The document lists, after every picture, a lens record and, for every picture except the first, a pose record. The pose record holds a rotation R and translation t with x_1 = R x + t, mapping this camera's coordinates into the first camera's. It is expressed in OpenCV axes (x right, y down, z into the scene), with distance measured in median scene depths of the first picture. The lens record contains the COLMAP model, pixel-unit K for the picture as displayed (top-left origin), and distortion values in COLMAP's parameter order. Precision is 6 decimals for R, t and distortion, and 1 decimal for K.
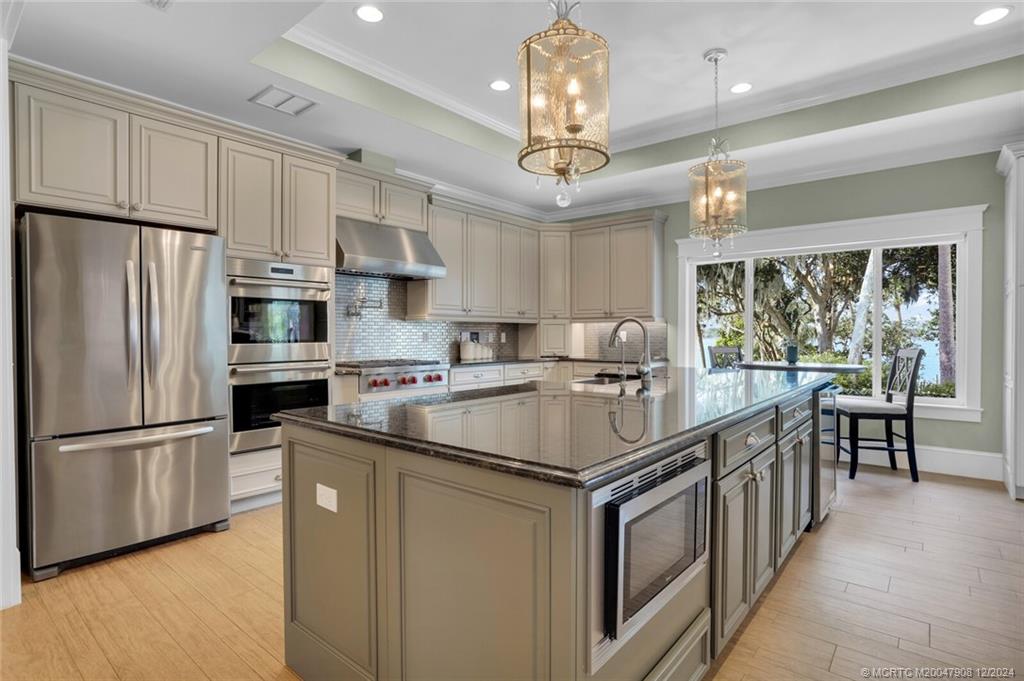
lens RADIAL K [[516.1, 0, 511.0], [0, 516.1, 336.3], [0, 0, 1]] dist [-0.002559, -0.000095]
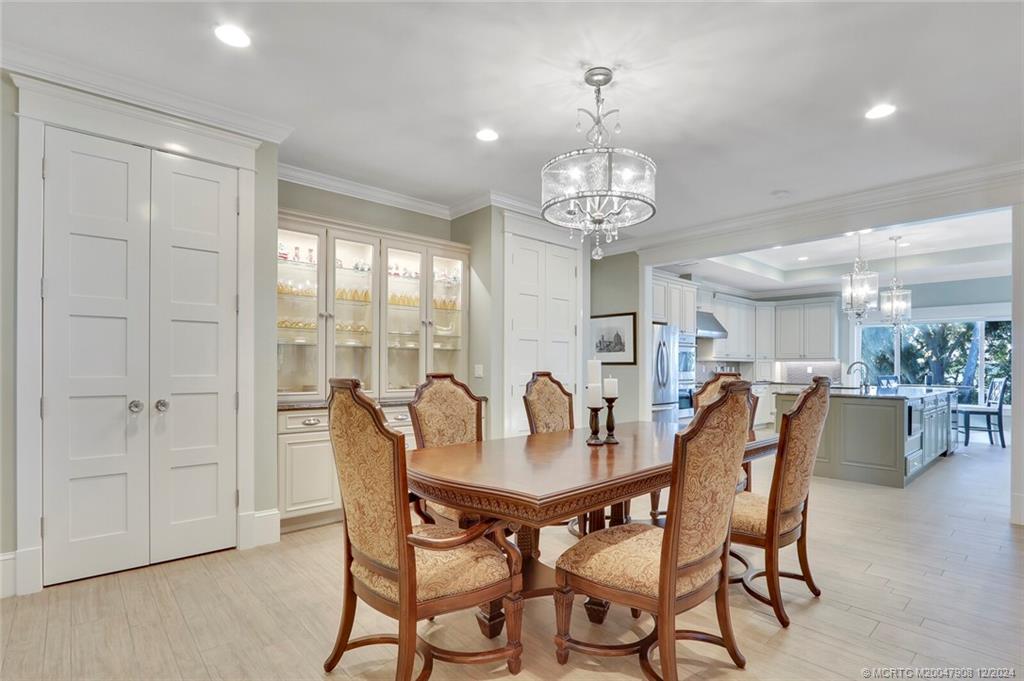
lens RADIAL K [[489.7, 0, 519.1], [0, 489.7, 361.5], [0, 0, 1]] dist [0.002108, 0.000608]
pose [[0.990107, 0.007323, -0.140123, -0.679407], [-0.009477, 0.999847, -0.014712, 0.007952], [0.139993, 0.015895, 0.990025, -0.970481]]
